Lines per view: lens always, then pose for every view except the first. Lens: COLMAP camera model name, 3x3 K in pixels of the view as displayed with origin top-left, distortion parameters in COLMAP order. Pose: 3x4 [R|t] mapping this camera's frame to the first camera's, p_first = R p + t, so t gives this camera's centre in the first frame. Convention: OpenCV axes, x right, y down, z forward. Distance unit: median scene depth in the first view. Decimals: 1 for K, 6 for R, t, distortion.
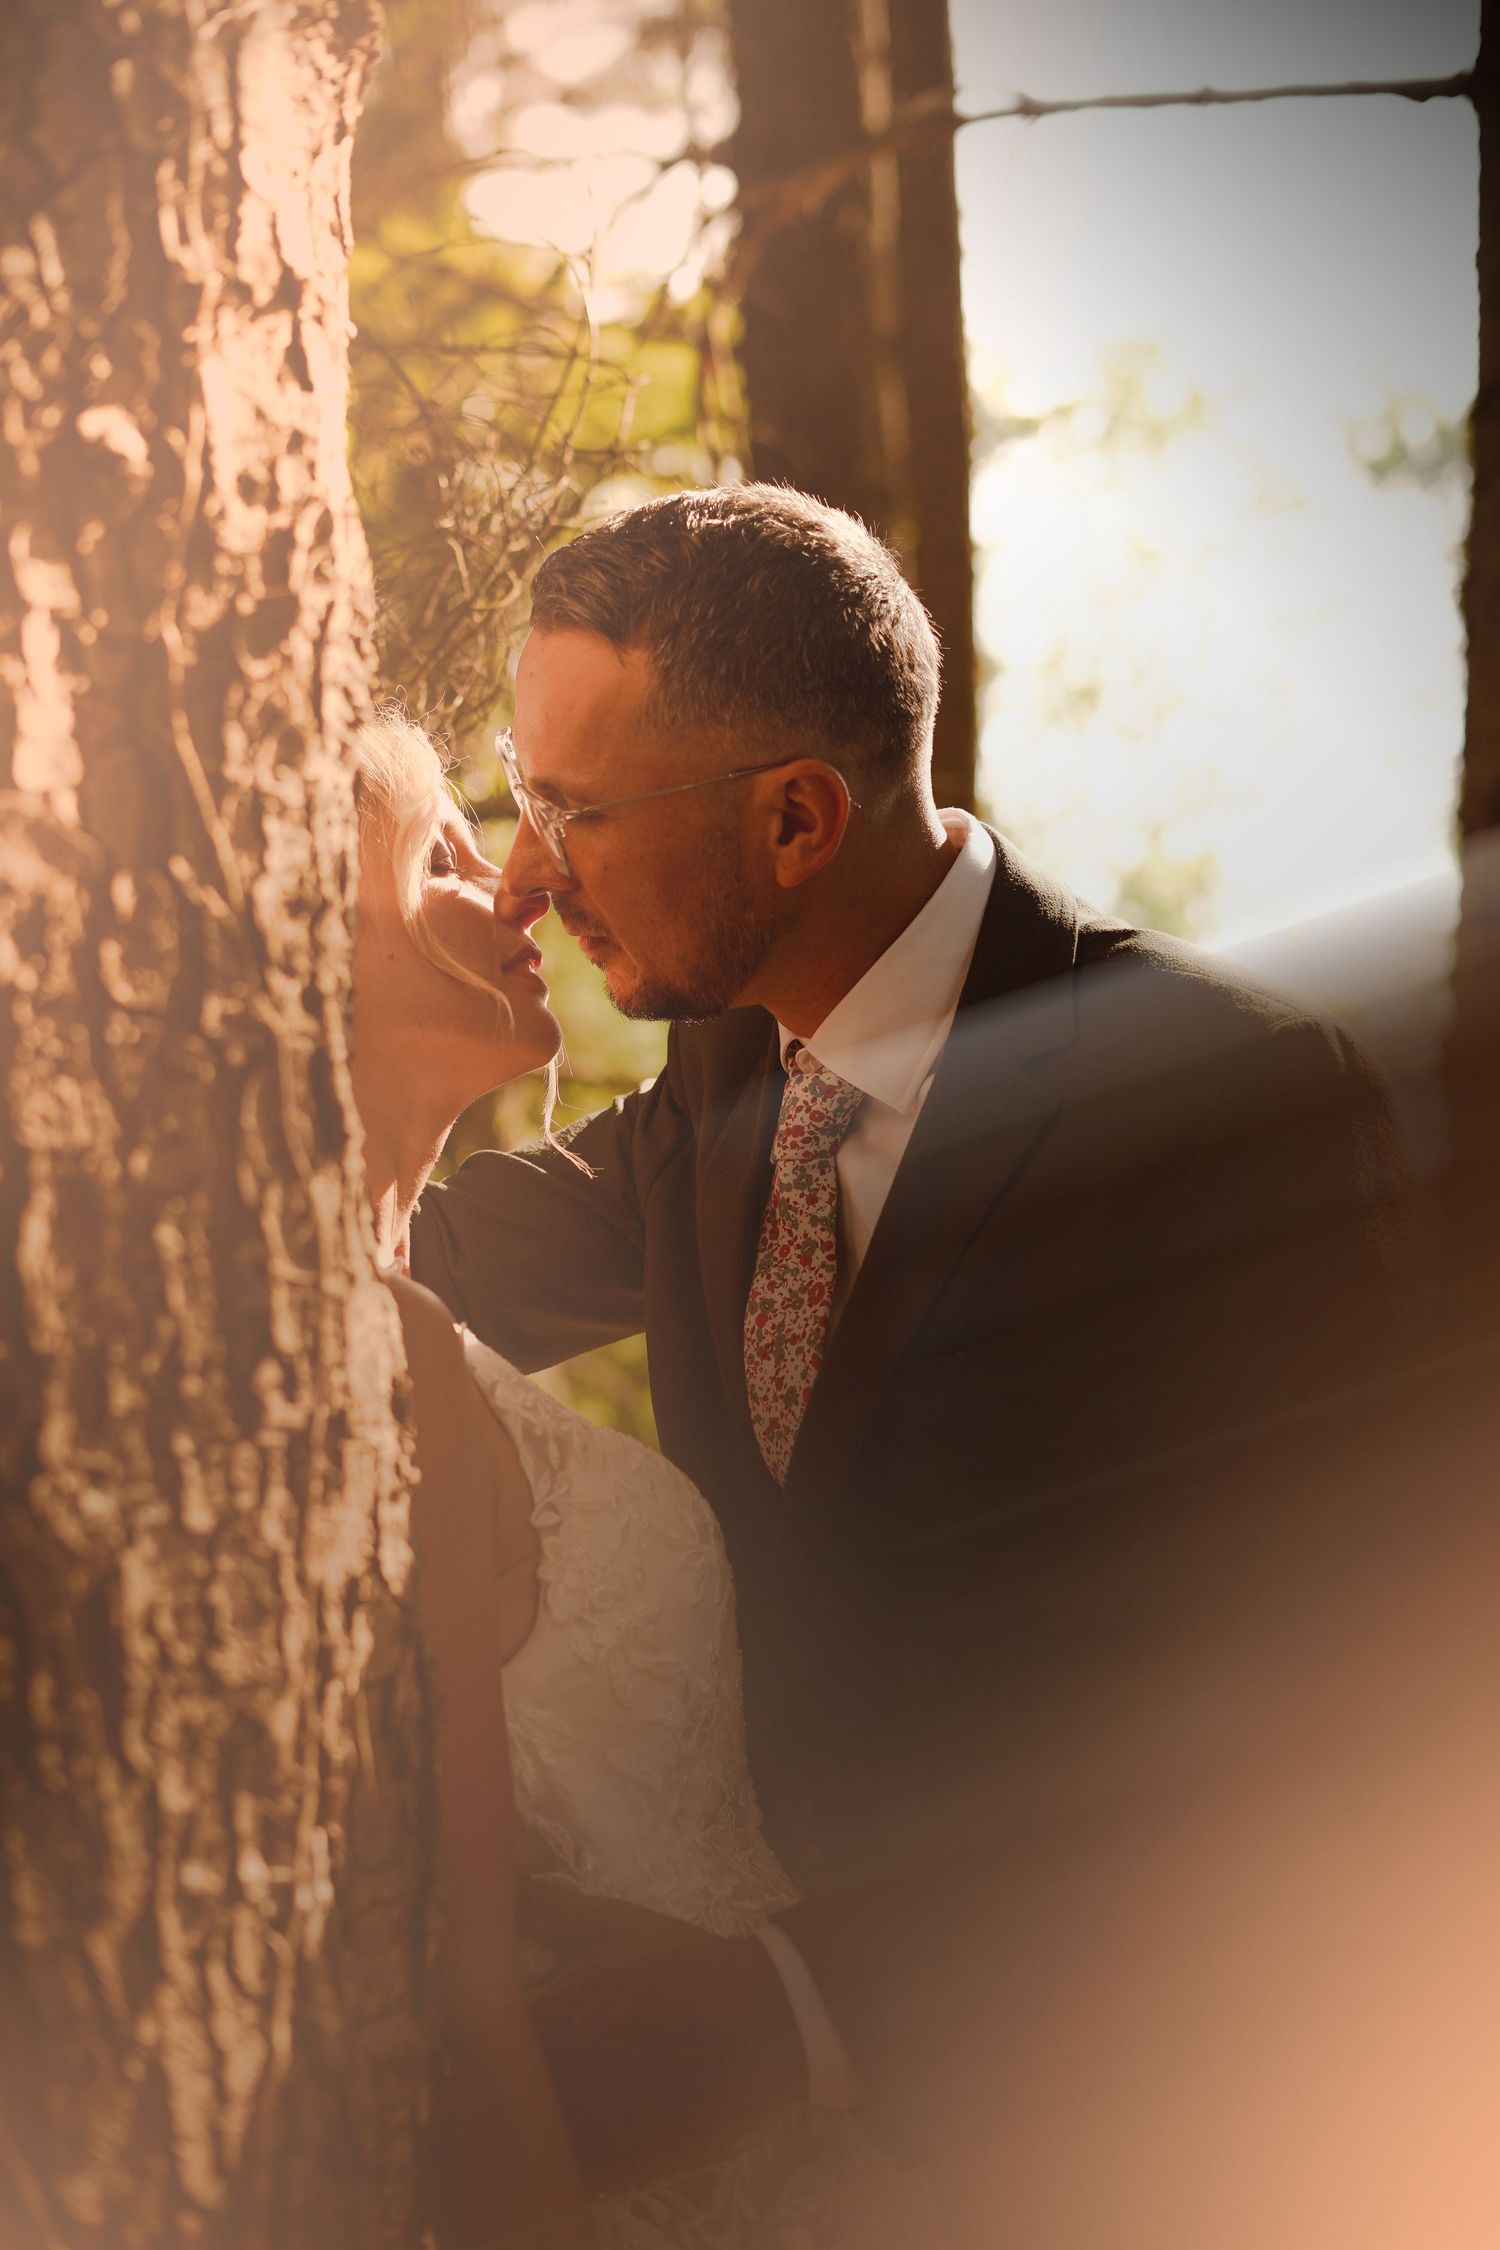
lens RADIAL K [[3256.4, 0, 750.4], [0, 3256.4, 1126.6], [0, 0, 1]] dist [-0.044980, 0.000000]
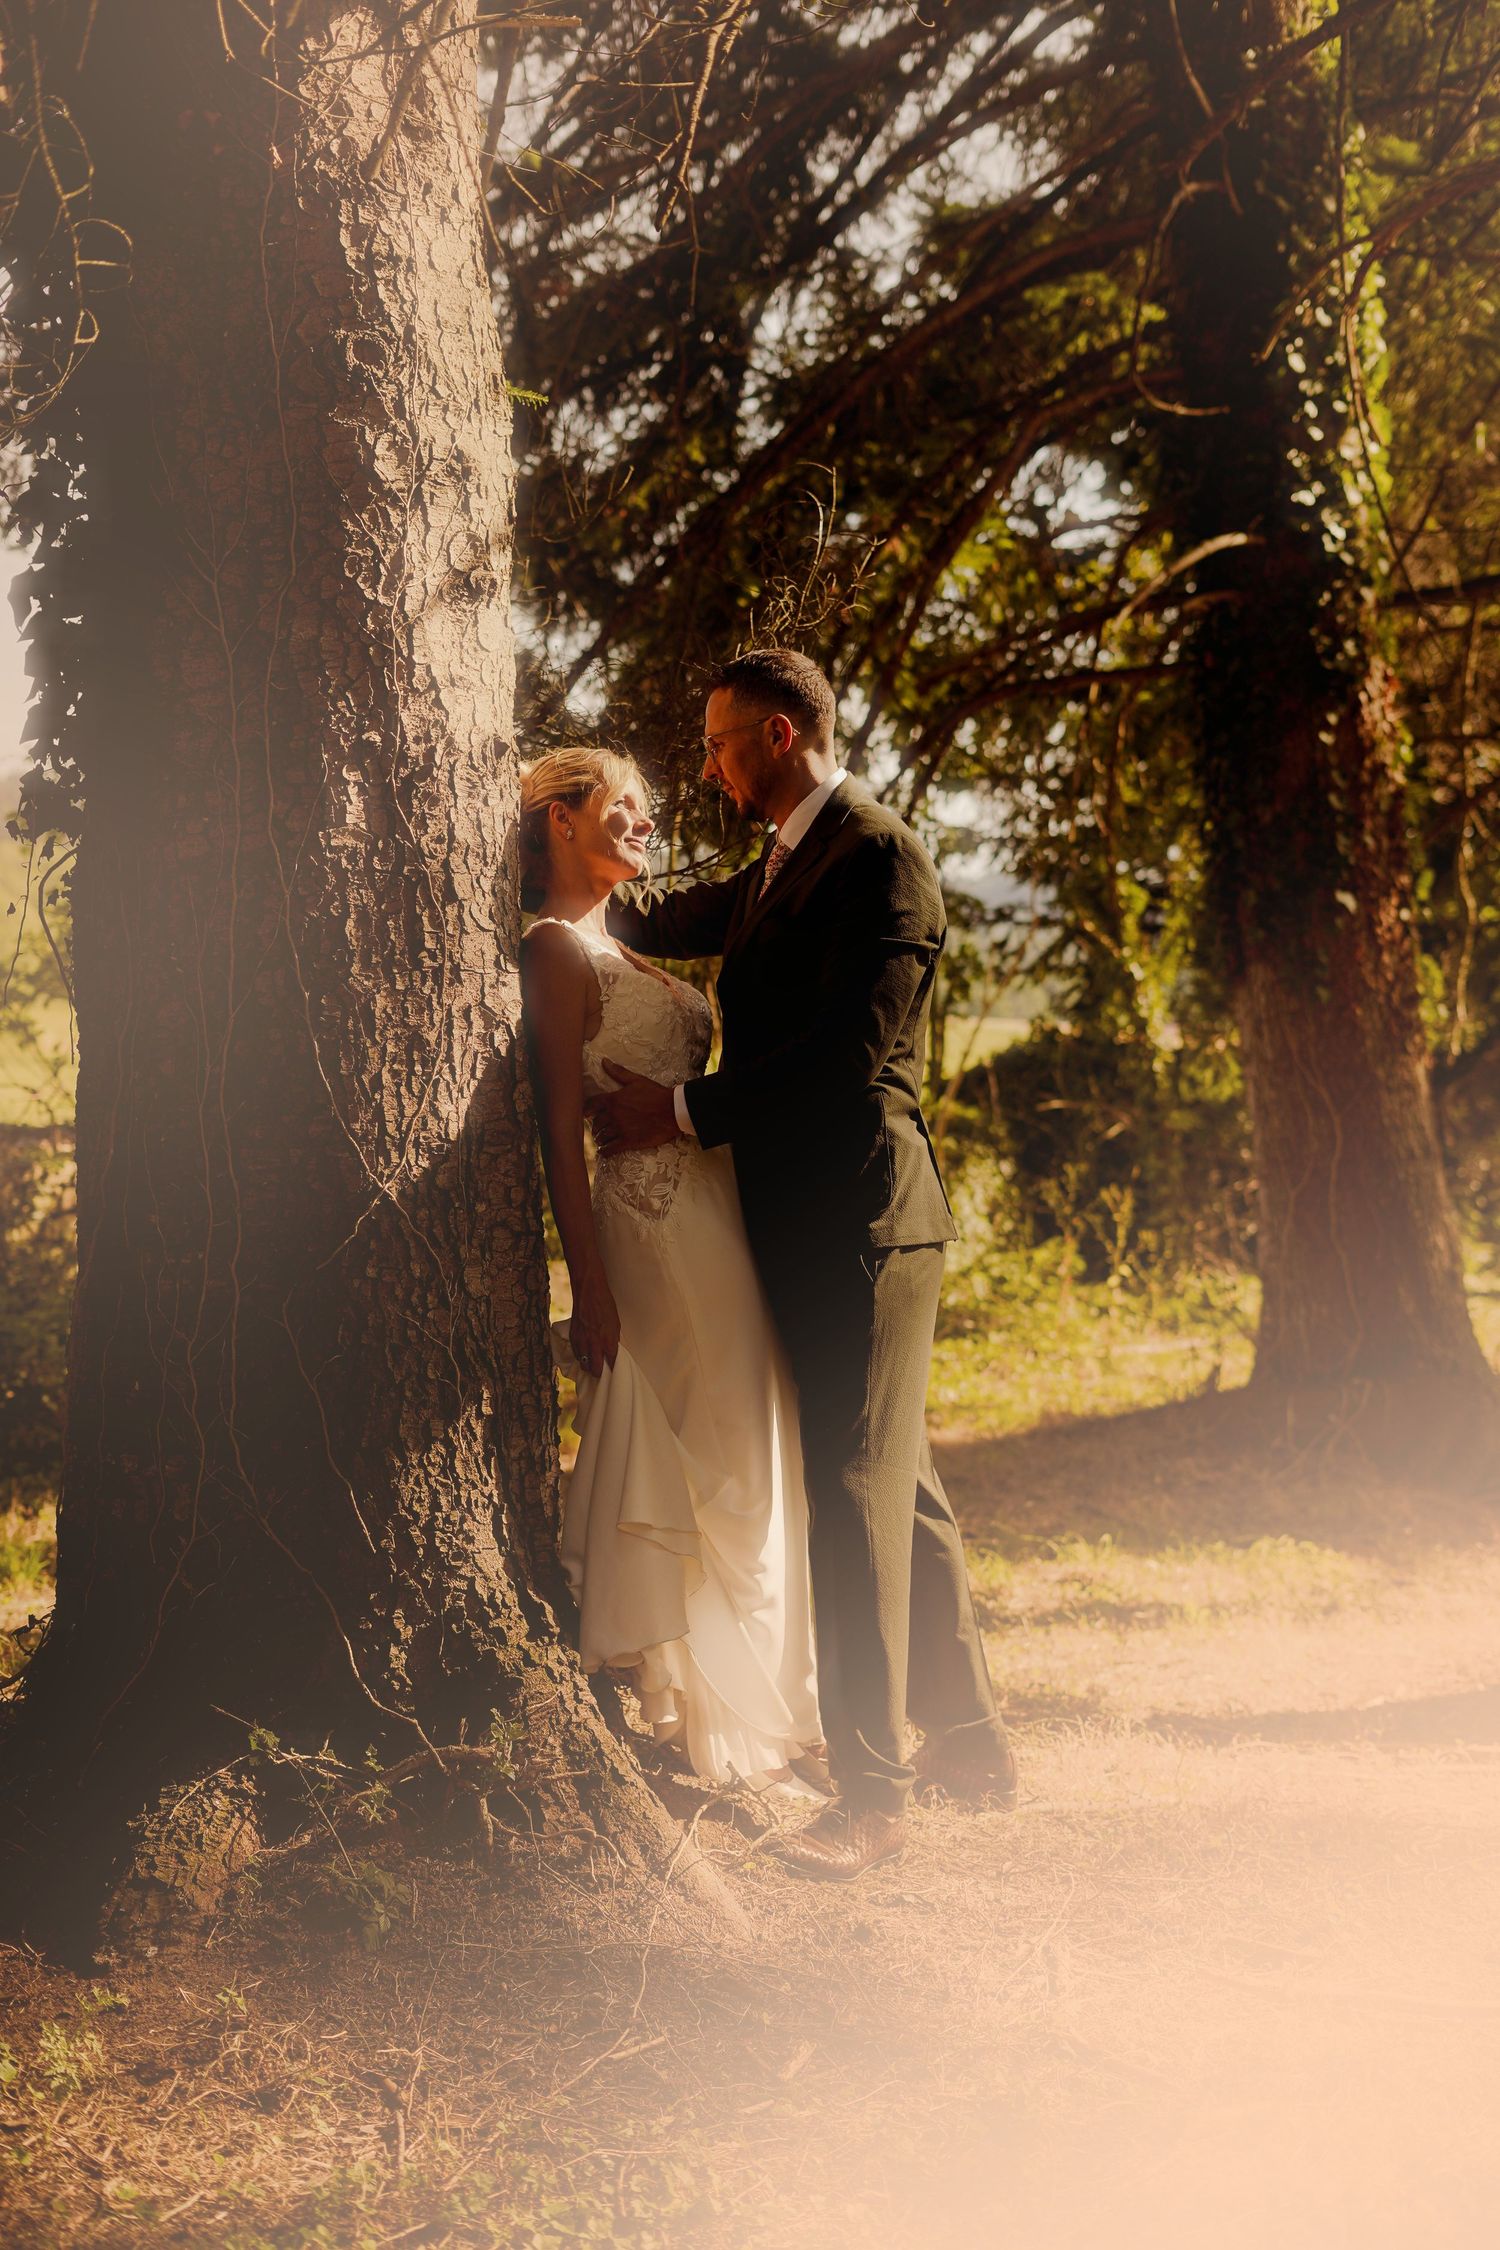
lens RADIAL K [[3256.4, 0, 749.8], [0, 3256.4, 1124.9], [0, 0, 1]] dist [-0.044980, 0.000000]
pose [[0.854241, -0.002212, -0.519873, 2.484720], [0.057559, 0.994245, 0.090350, -0.063313], [0.516682, -0.107104, 0.849452, -2.471828]]
